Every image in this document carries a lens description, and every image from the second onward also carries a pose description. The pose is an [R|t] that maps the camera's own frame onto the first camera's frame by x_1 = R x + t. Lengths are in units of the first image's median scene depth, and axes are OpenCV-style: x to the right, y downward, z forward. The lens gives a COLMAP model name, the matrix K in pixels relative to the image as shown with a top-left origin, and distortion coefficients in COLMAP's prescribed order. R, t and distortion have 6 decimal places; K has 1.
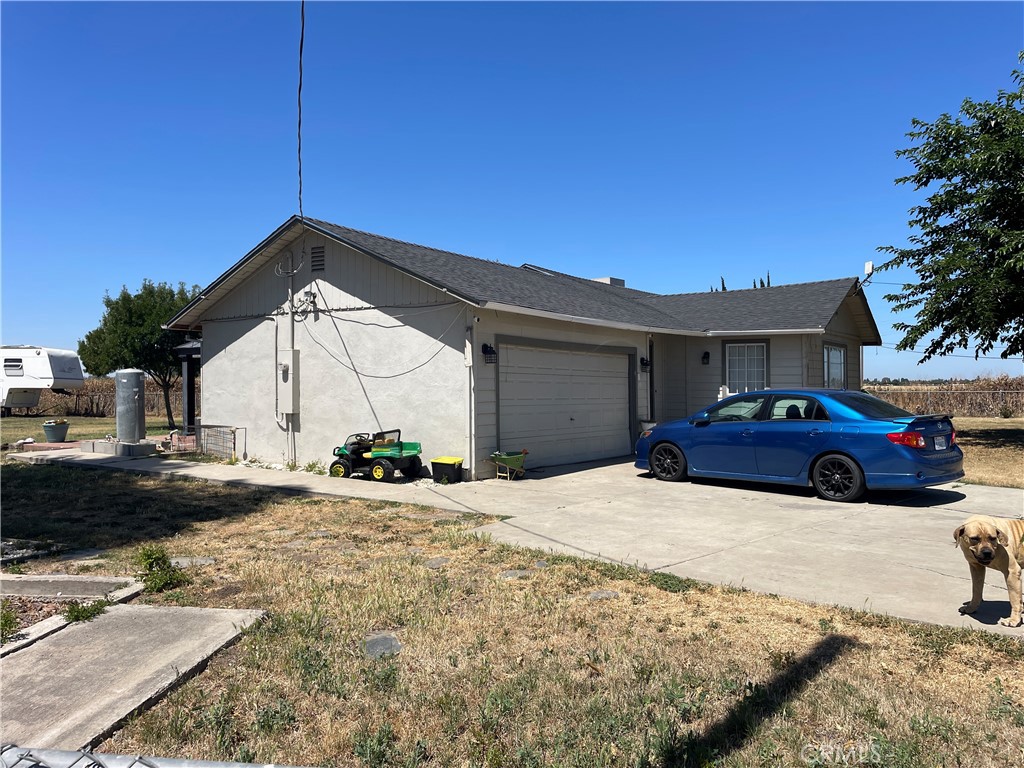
lens RADIAL K [[769.0, 0, 512.0], [0, 769.0, 384.0], [0, 0, 1]] dist [0.079454, -0.113679]
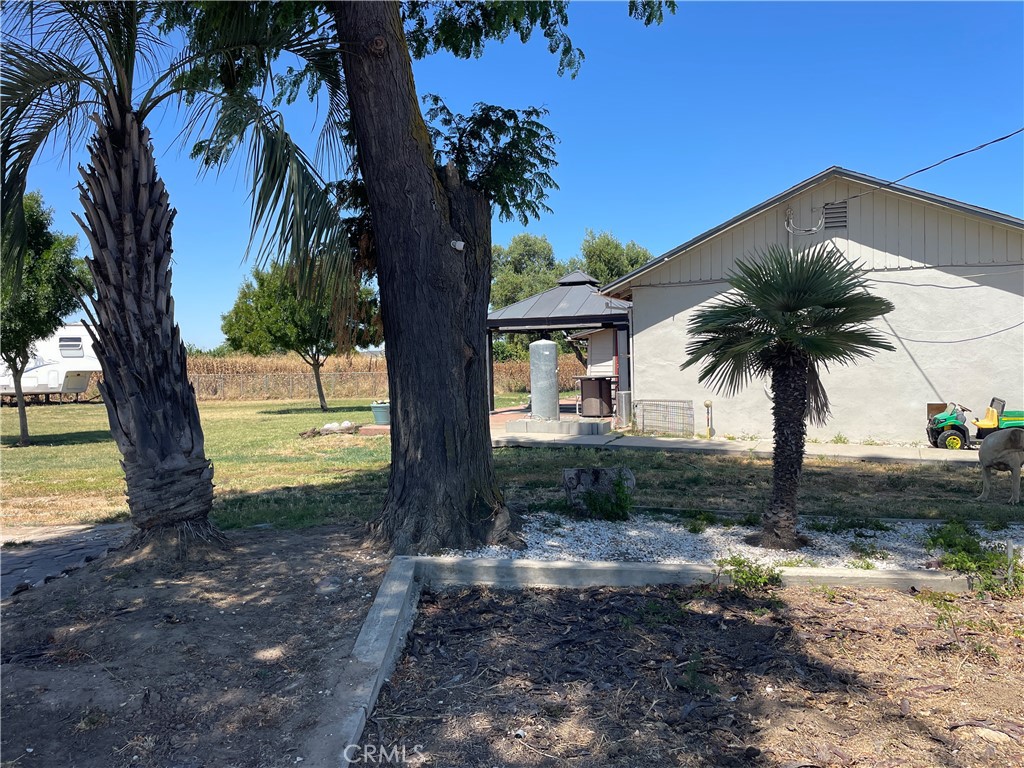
lens RADIAL K [[769.0, 0, 512.0], [0, 769.0, 384.0], [0, 0, 1]] dist [0.079454, -0.113679]
pose [[0.988337, -0.022322, 0.150639, -0.801387], [0.017719, 0.999336, 0.031835, 0.002451], [-0.151250, -0.028794, 0.988076, 0.144265]]
